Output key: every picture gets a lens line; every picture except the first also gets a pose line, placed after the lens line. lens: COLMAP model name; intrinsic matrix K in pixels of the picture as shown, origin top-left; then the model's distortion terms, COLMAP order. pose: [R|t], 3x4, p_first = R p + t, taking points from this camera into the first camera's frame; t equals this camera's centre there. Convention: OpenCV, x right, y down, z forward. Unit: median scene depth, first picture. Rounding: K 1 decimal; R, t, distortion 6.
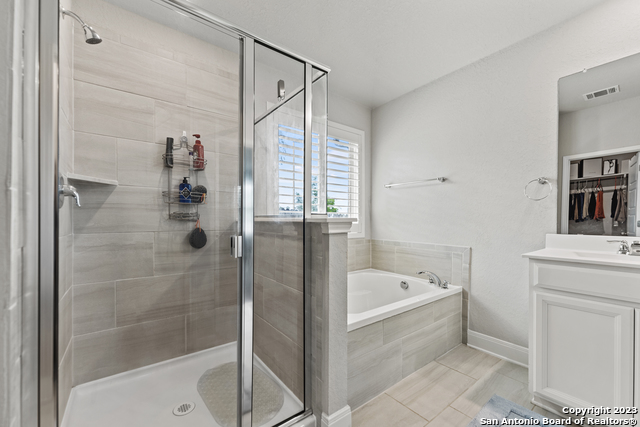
lens RADIAL K [[260.3, 0, 319.3], [0, 260.3, 219.4], [0, 0, 1]] dist [0.001077, 0.000055]
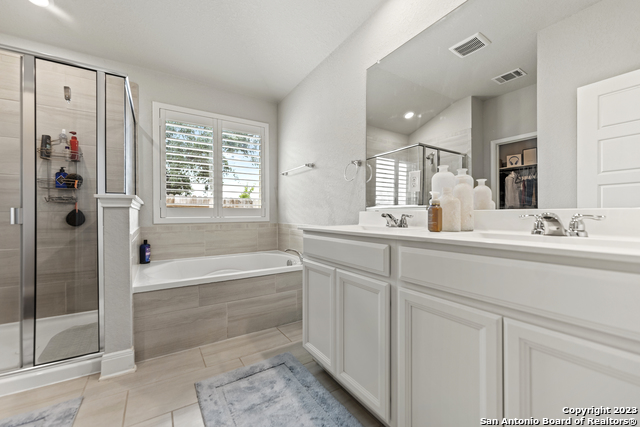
lens RADIAL K [[260.3, 0, 321.7], [0, 260.3, 212.3], [0, 0, 1]] dist [0.001077, 0.000055]
pose [[0.996059, -0.007702, -0.088363, 0.784736], [0.007321, 0.999962, -0.004637, 0.061615], [0.088395, 0.003972, 0.996078, -0.099305]]
